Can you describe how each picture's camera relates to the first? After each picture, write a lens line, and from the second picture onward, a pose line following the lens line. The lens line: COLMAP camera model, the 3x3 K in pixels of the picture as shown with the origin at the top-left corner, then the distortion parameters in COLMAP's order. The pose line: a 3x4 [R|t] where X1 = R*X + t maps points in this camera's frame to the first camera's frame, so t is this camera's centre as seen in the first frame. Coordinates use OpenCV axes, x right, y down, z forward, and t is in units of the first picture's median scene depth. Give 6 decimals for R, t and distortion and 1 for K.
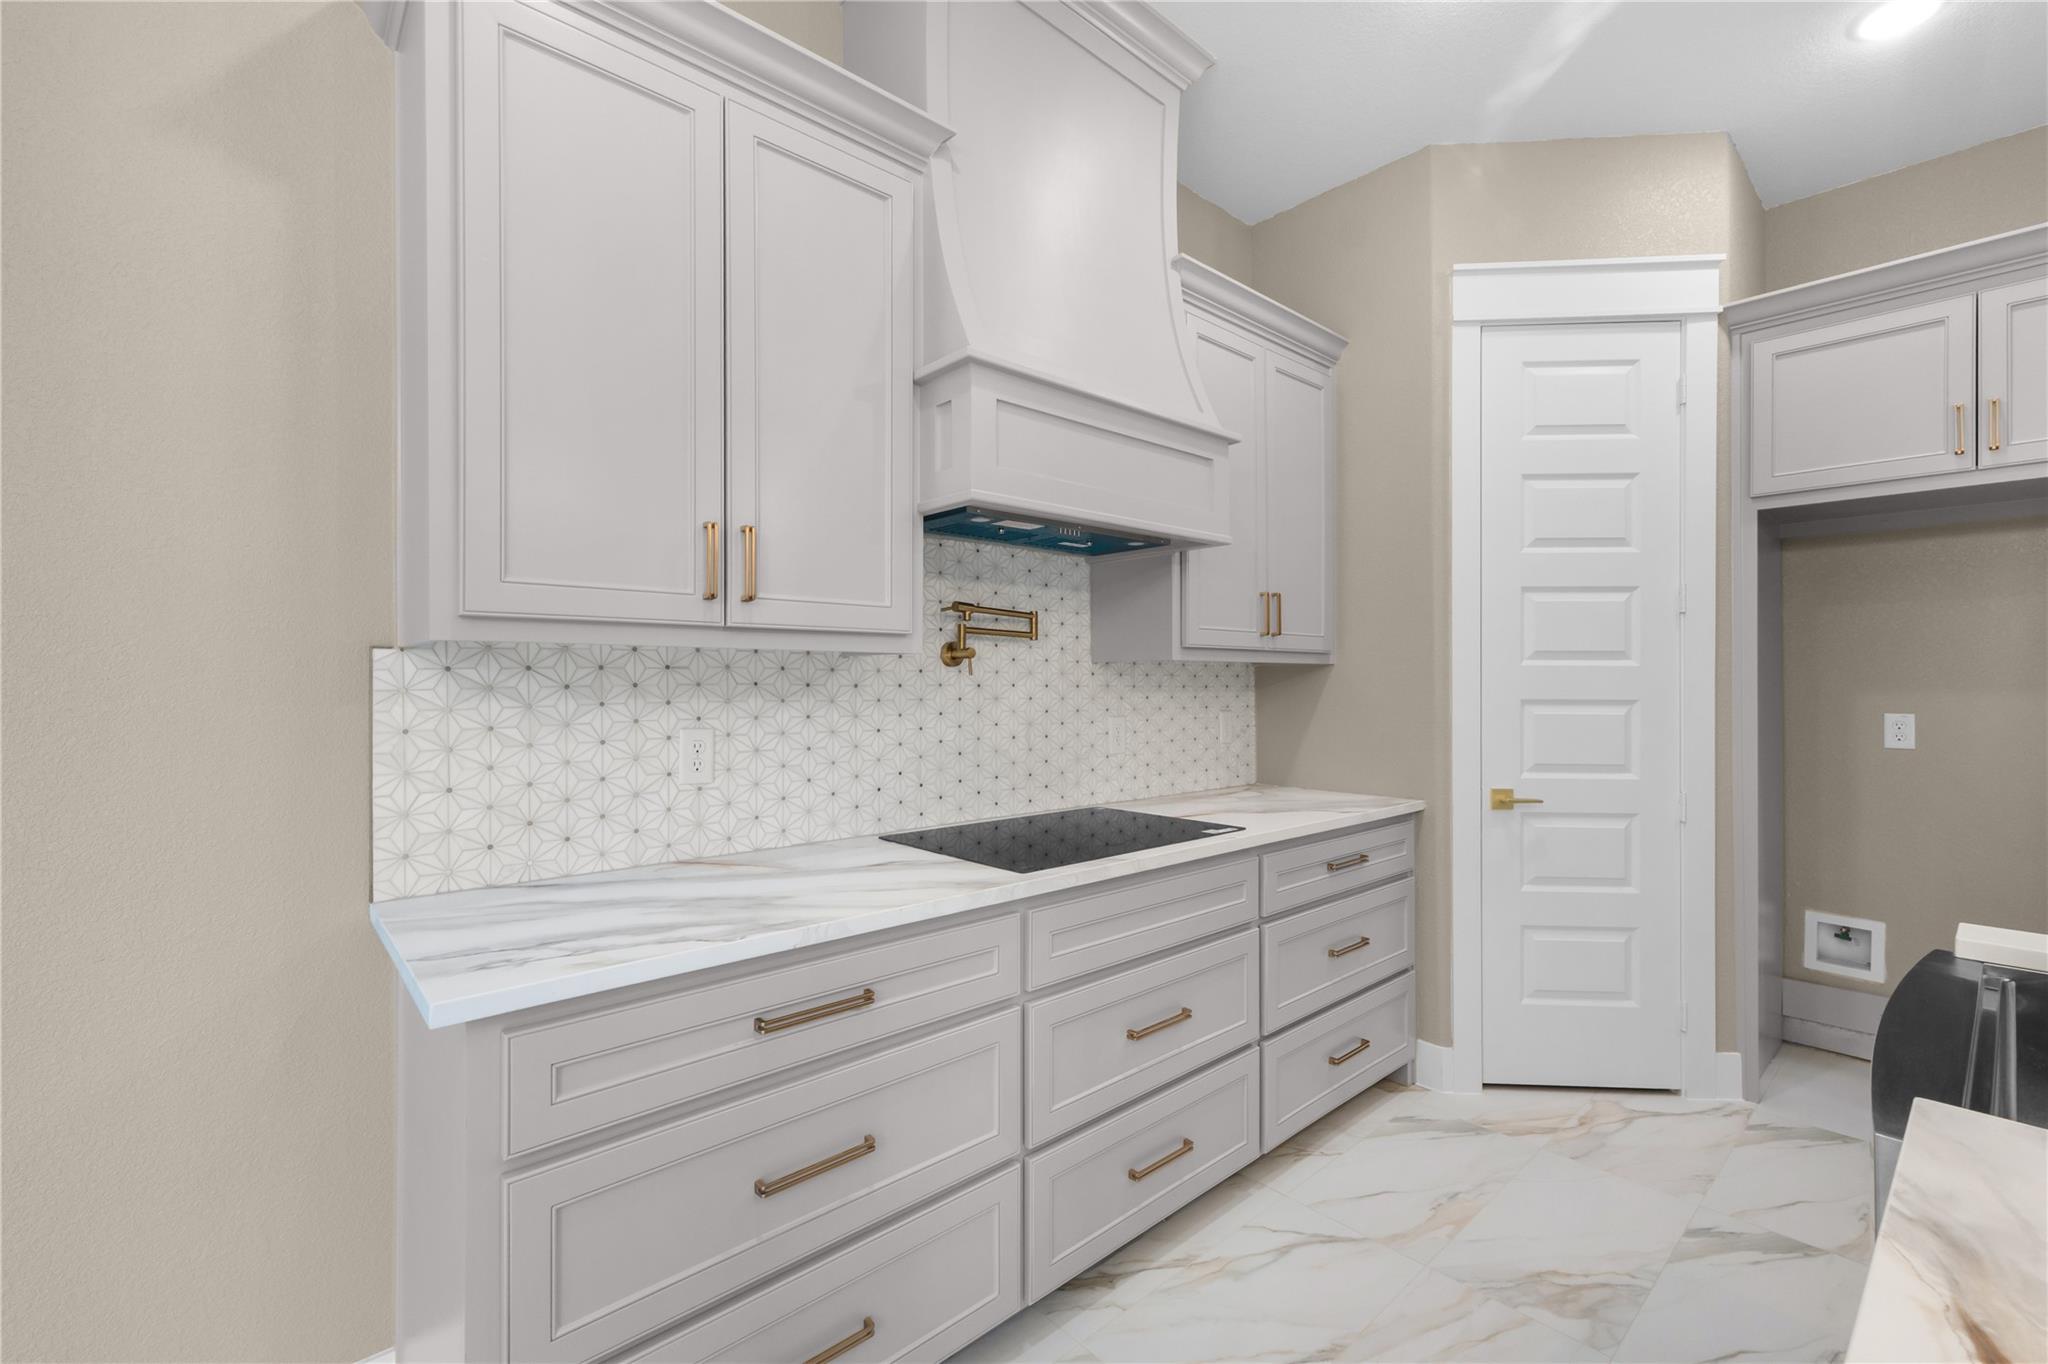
lens RADIAL K [[908.7, 0, 993.7], [0, 908.7, 680.6], [0, 0, 1]] dist [0.003802, 0.000176]
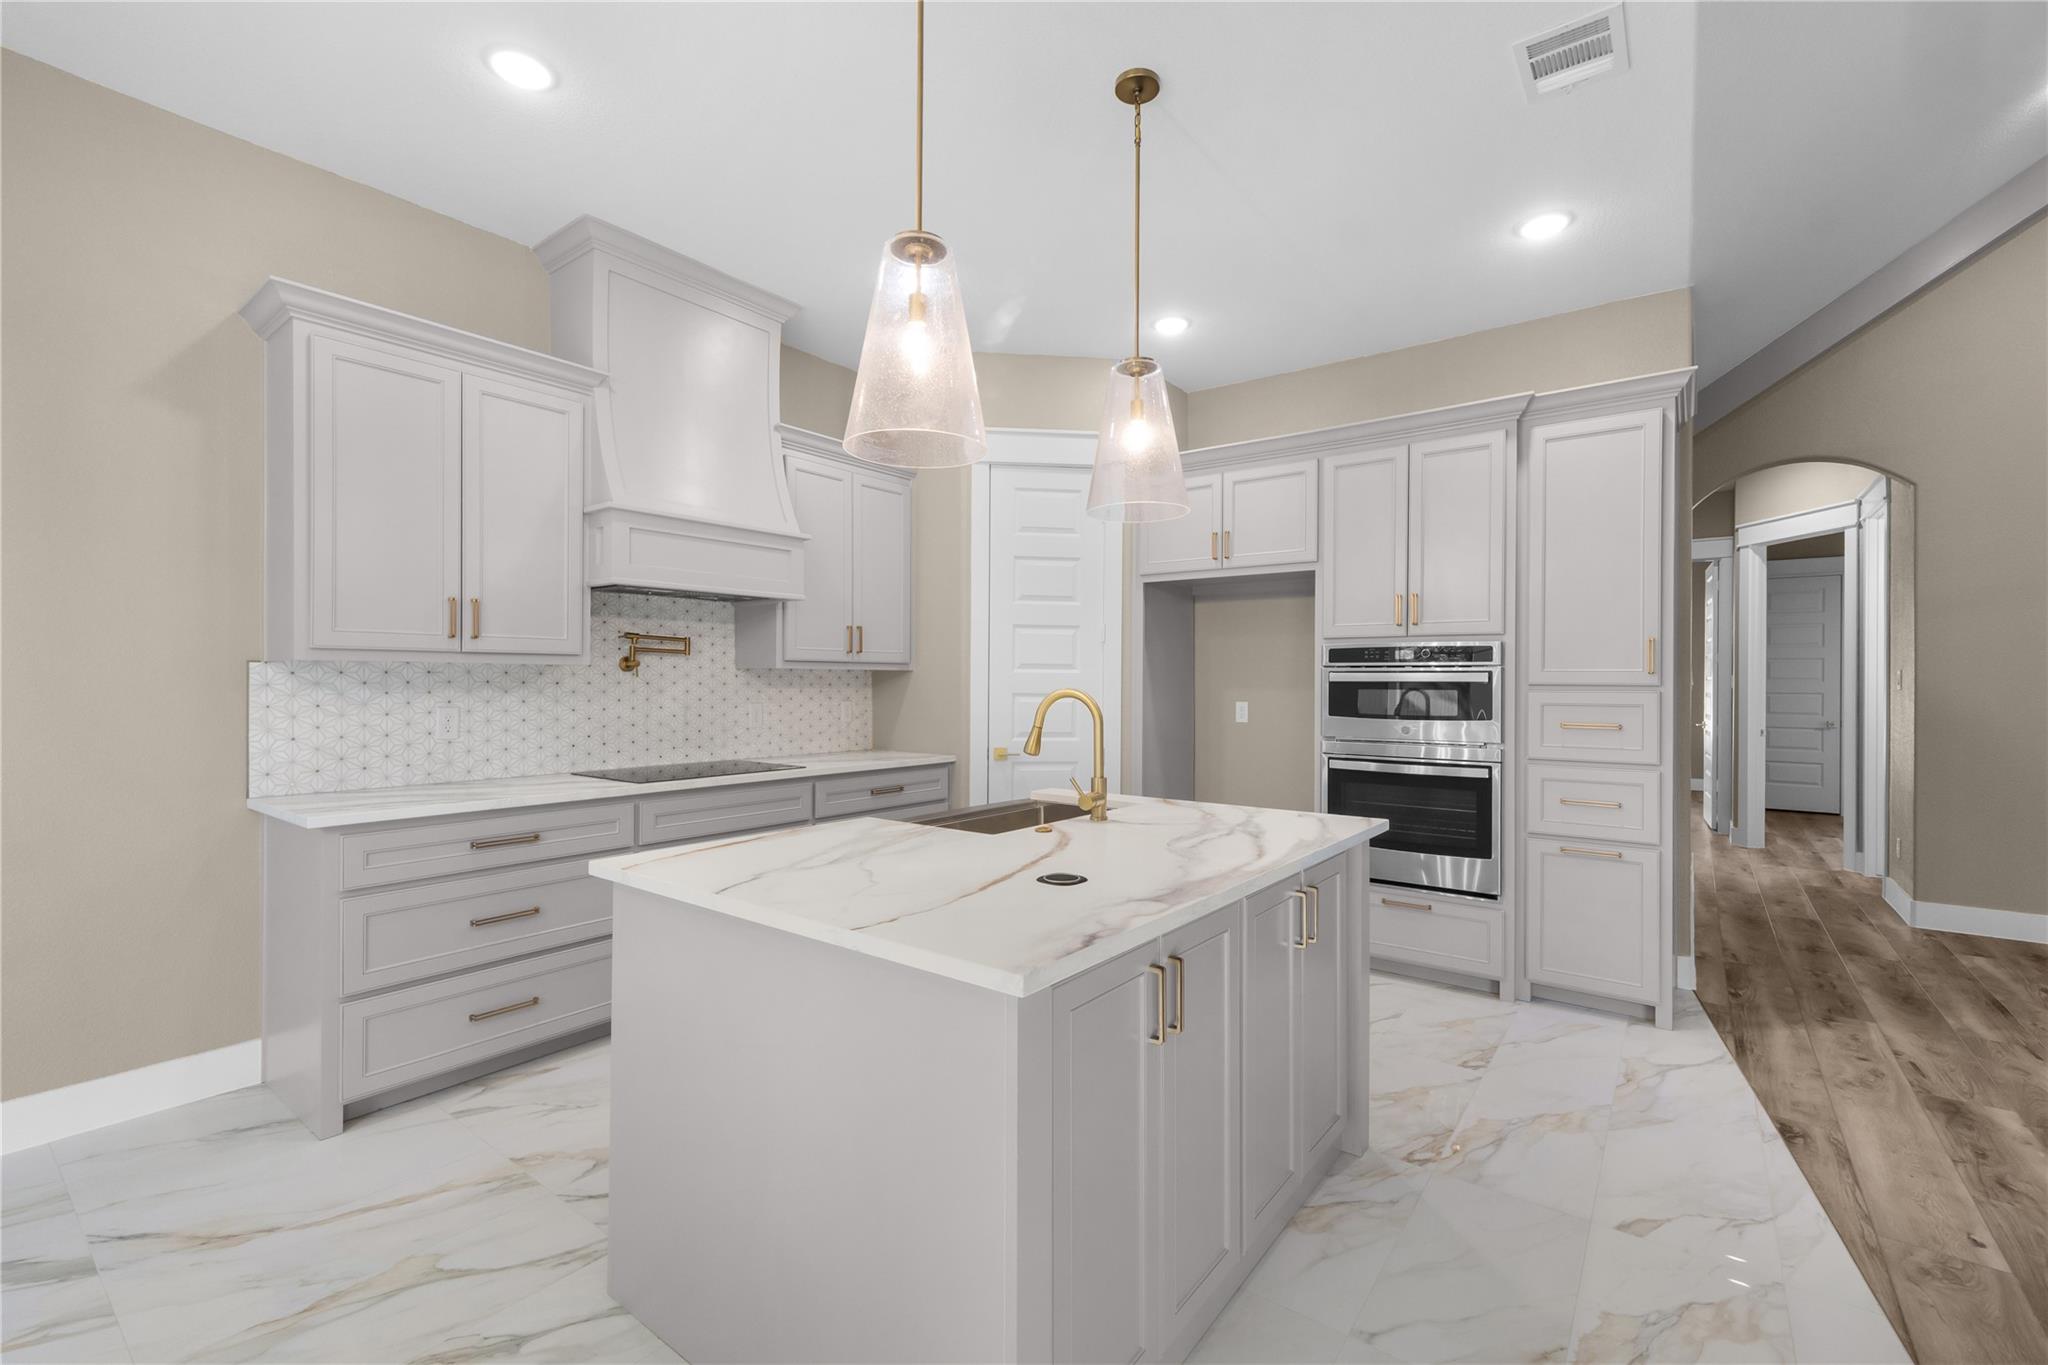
lens RADIAL K [[917.8, 0, 1024.0], [0, 917.8, 682.5], [0, 0, 1]] dist [0.008957, 0.000133]
pose [[0.978093, 0.004297, 0.208122, 0.321869], [-0.005183, 0.999980, 0.003710, -0.005902], [-0.208102, -0.004708, 0.978096, -0.796889]]
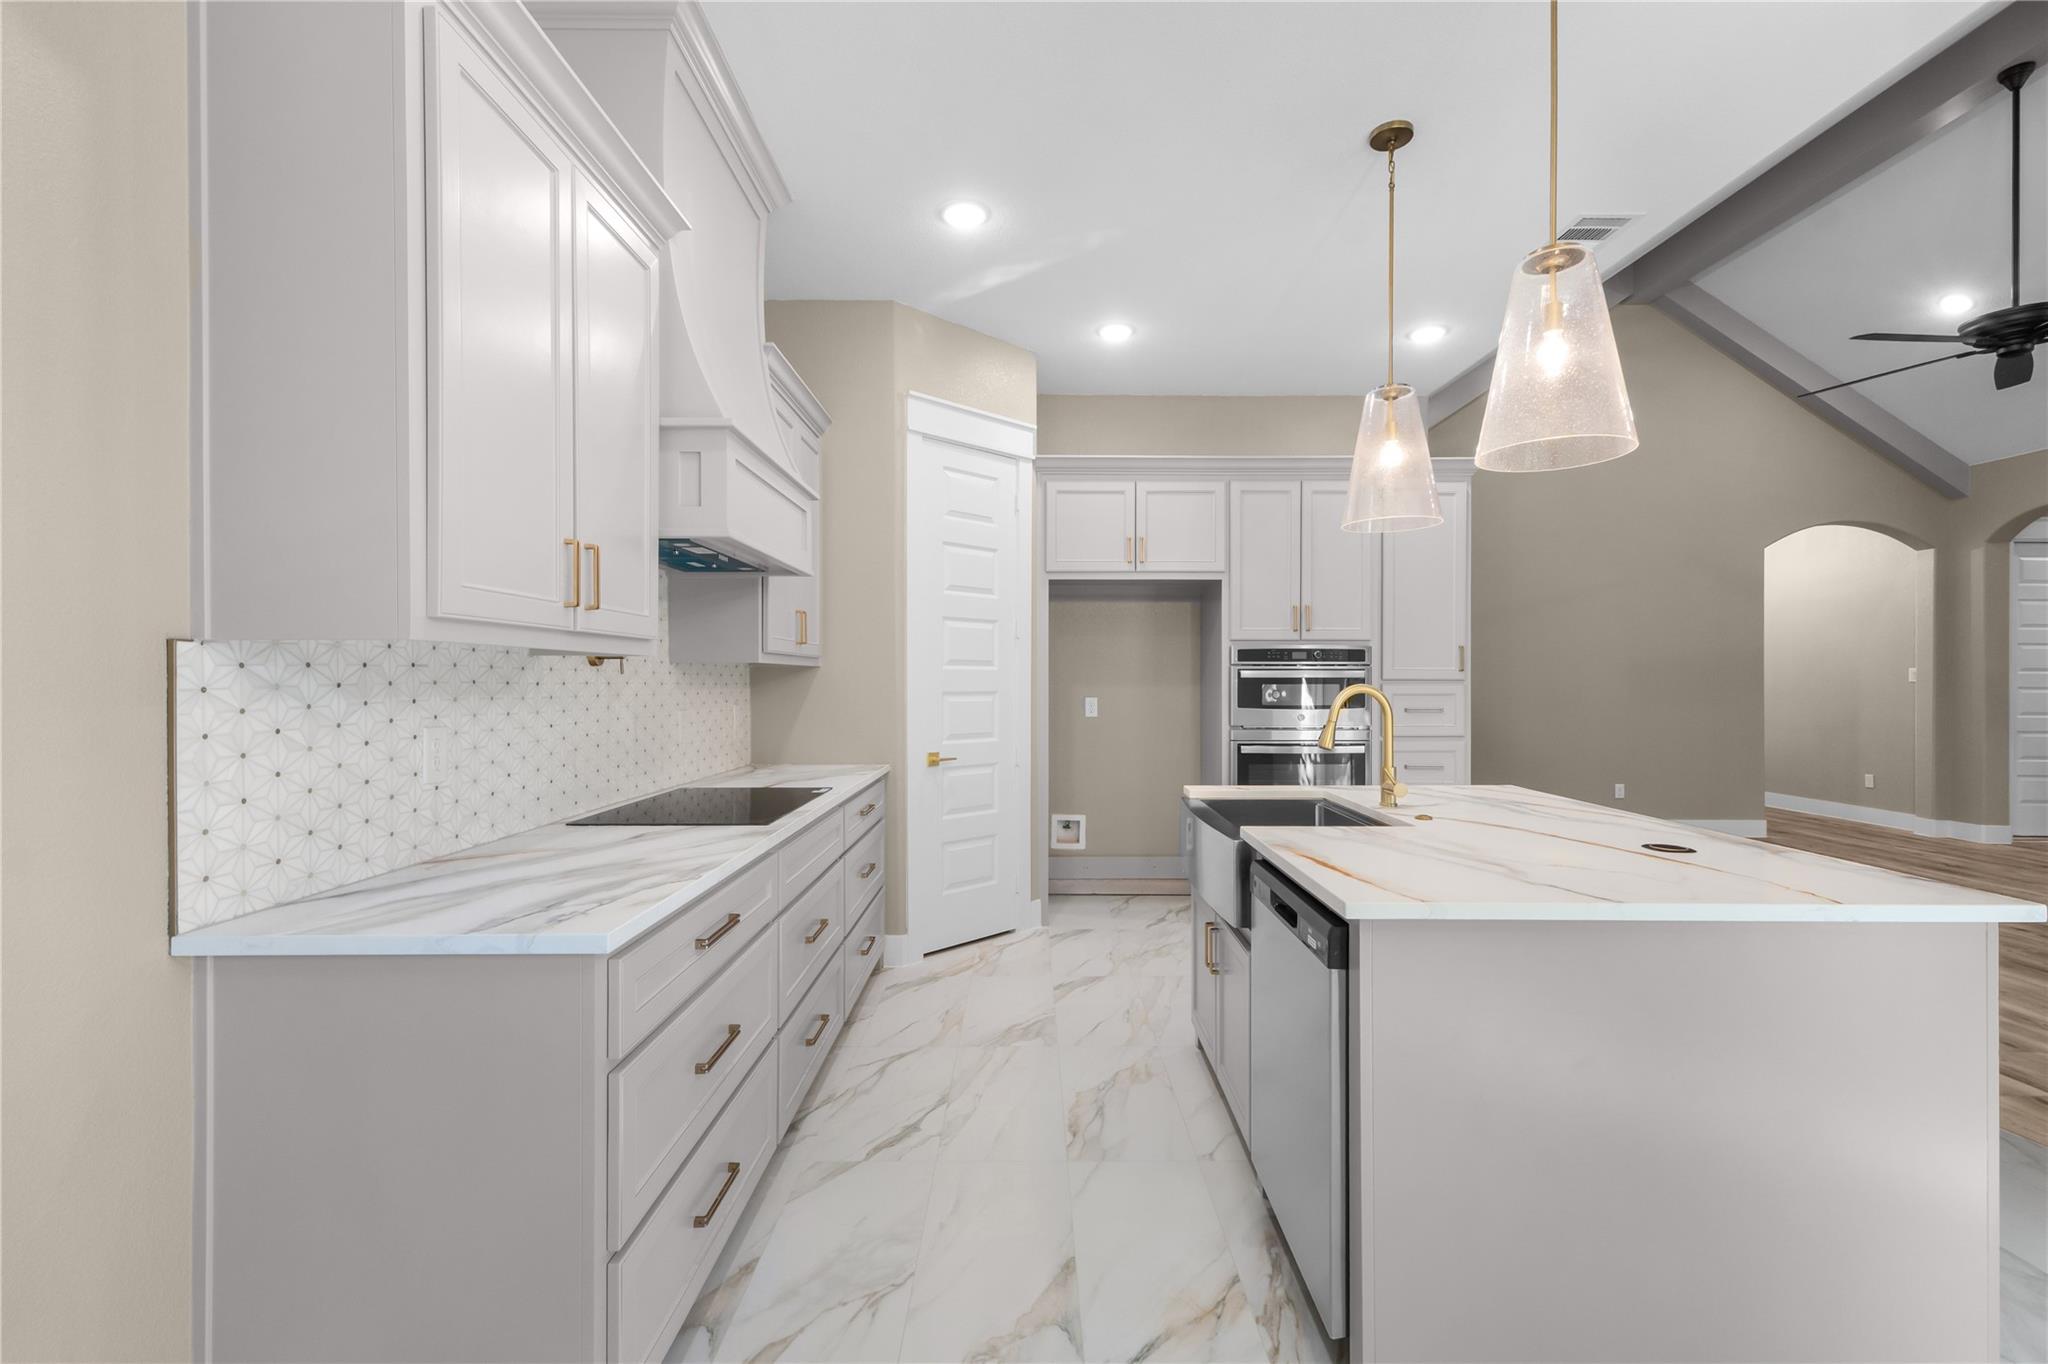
lens RADIAL K [[904.7, 0, 1083.4], [0, 904.7, 684.1], [0, 0, 1]] dist [0.002396, 0.000056]
pose [[0.626380, -0.003167, 0.779511, -0.549457], [-0.001789, 0.999983, 0.005501, -0.000532], [-0.779516, -0.004841, 0.626364, -0.141404]]
